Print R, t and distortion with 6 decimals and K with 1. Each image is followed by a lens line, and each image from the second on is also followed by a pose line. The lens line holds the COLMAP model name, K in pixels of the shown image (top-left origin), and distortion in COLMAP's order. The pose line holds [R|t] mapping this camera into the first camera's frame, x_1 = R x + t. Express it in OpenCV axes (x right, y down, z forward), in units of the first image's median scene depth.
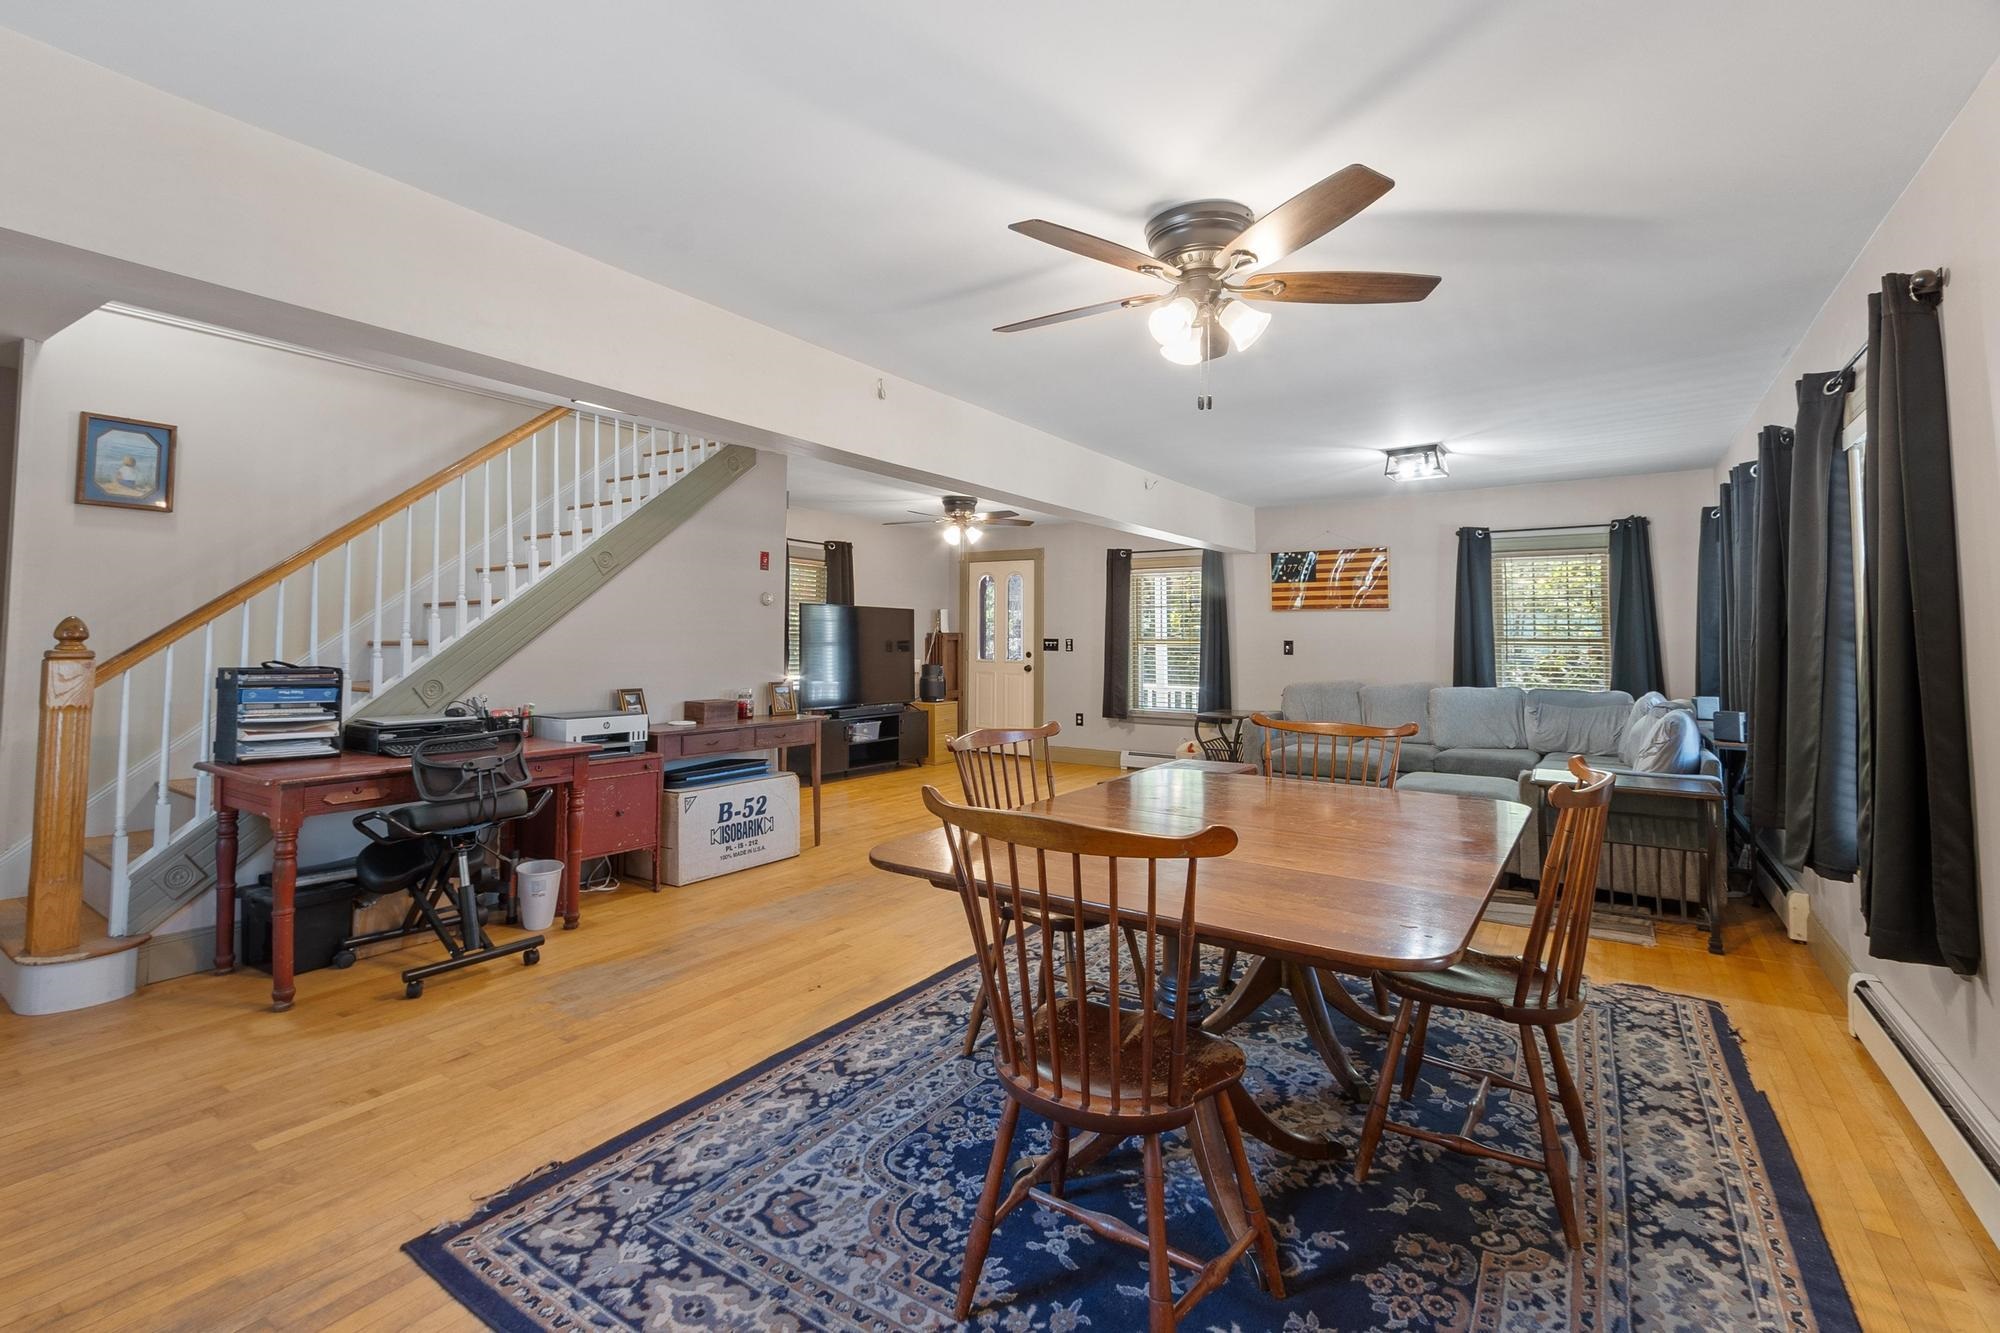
lens RADIAL K [[898.7, 0, 969.9], [0, 898.7, 609.1], [0, 0, 1]] dist [-0.011738, 0.000012]
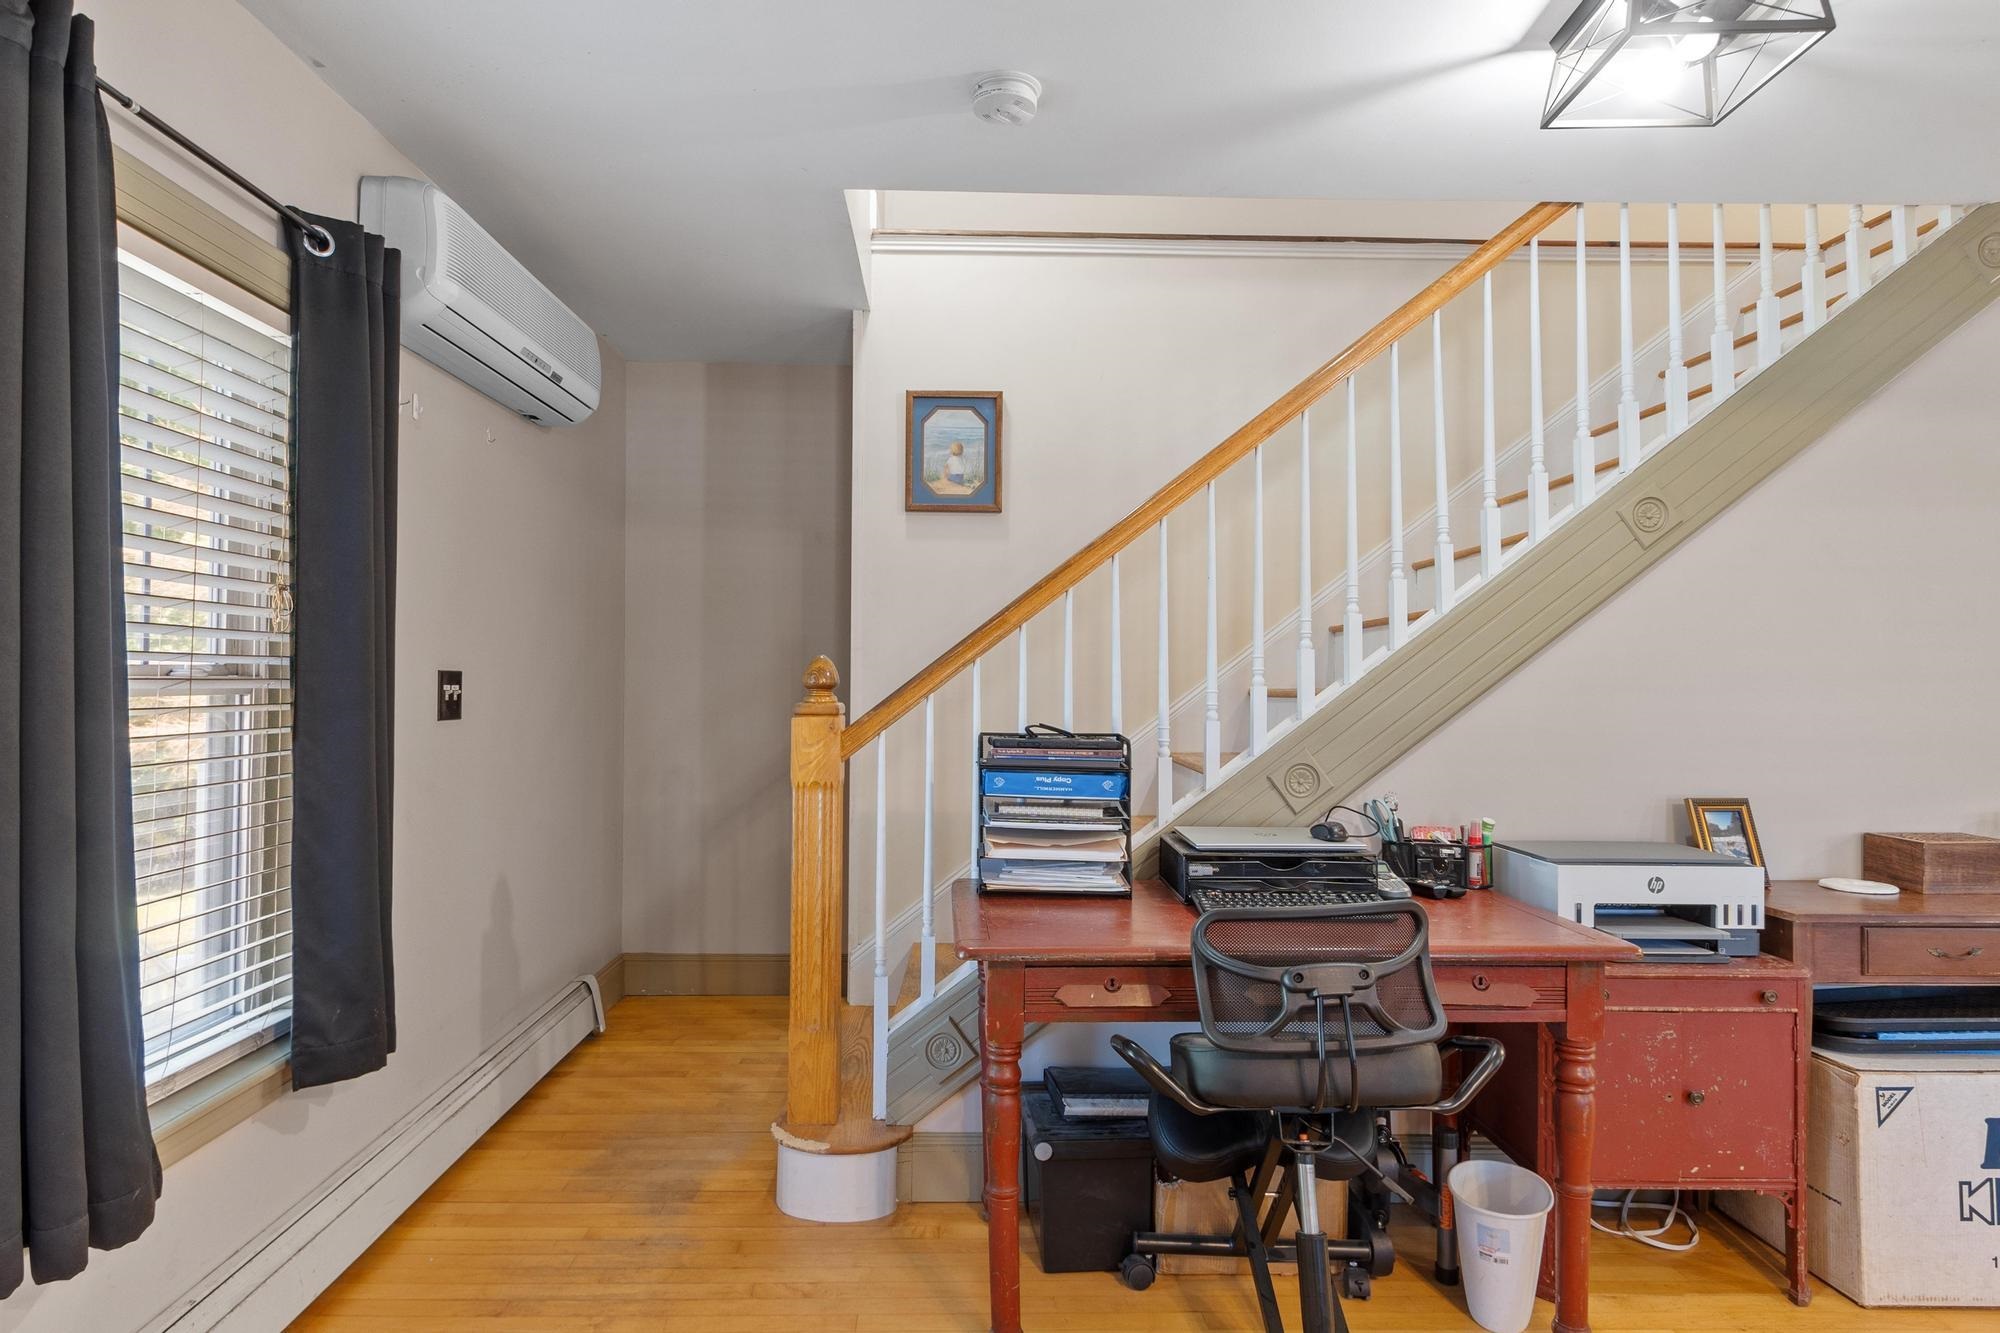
lens RADIAL K [[1140.9, 0, 977.1], [0, 1140.9, 663.6], [0, 0, 1]] dist [0.013501, -0.009135]
pose [[0.585088, -0.012596, -0.810872, -0.178221], [0.025817, 0.999662, 0.003100, 0.013539], [0.810559, -0.022748, 0.585216, 0.502138]]
